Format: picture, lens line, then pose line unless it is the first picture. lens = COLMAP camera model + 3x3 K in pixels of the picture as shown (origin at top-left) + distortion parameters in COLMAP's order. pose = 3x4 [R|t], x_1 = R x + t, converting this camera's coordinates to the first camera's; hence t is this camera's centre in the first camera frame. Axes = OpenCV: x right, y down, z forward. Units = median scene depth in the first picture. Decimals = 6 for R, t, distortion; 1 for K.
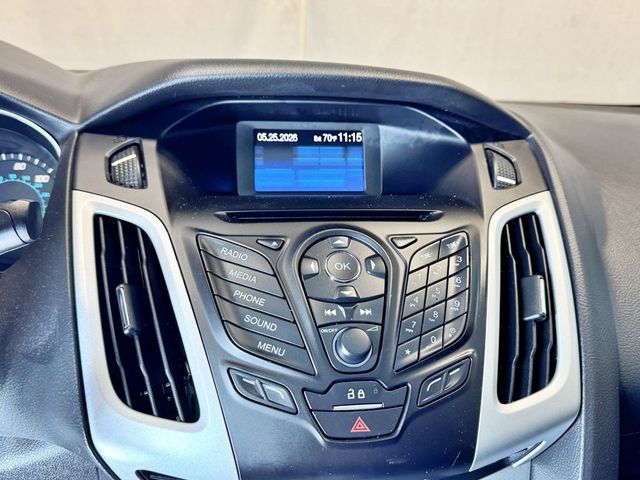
lens RADIAL K [[591.2, 0, 320.0], [0, 591.2, 240.0], [0, 0, 1]] dist [0.174975, -0.384900]
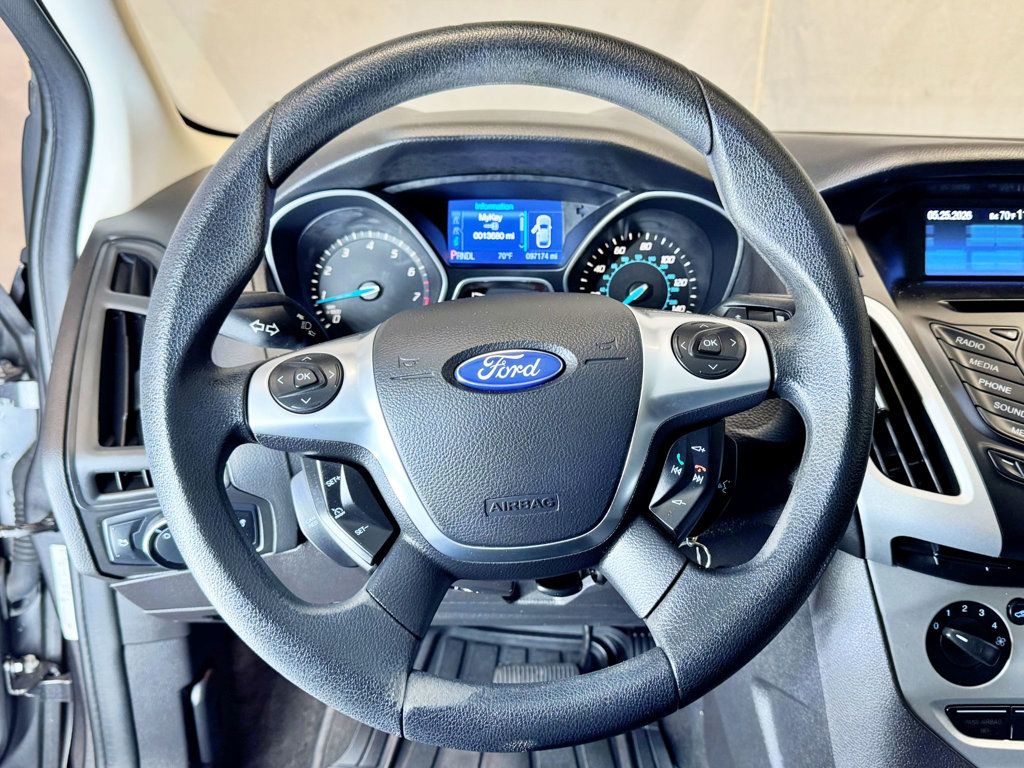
lens RADIAL K [[945.9, 0, 512.0], [0, 945.9, 384.0], [0, 0, 1]] dist [0.174975, -0.384900]
pose [[0.986752, 0.029681, -0.159498, -0.600392], [-0.018855, 0.997441, 0.068965, -0.005486], [0.161137, -0.065044, 0.984786, -0.707913]]
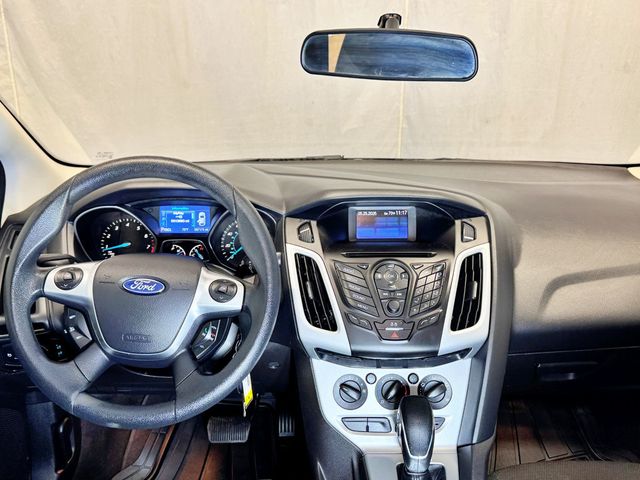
lens RADIAL K [[591.2, 0, 320.0], [0, 591.2, 240.0], [0, 0, 1]] dist [0.174975, -0.384900]
pose [[0.987020, 0.012610, -0.160100, 0.130485], [-0.008614, 0.999634, 0.025630, -0.159032], [0.160365, -0.023919, 0.986768, -1.429310]]
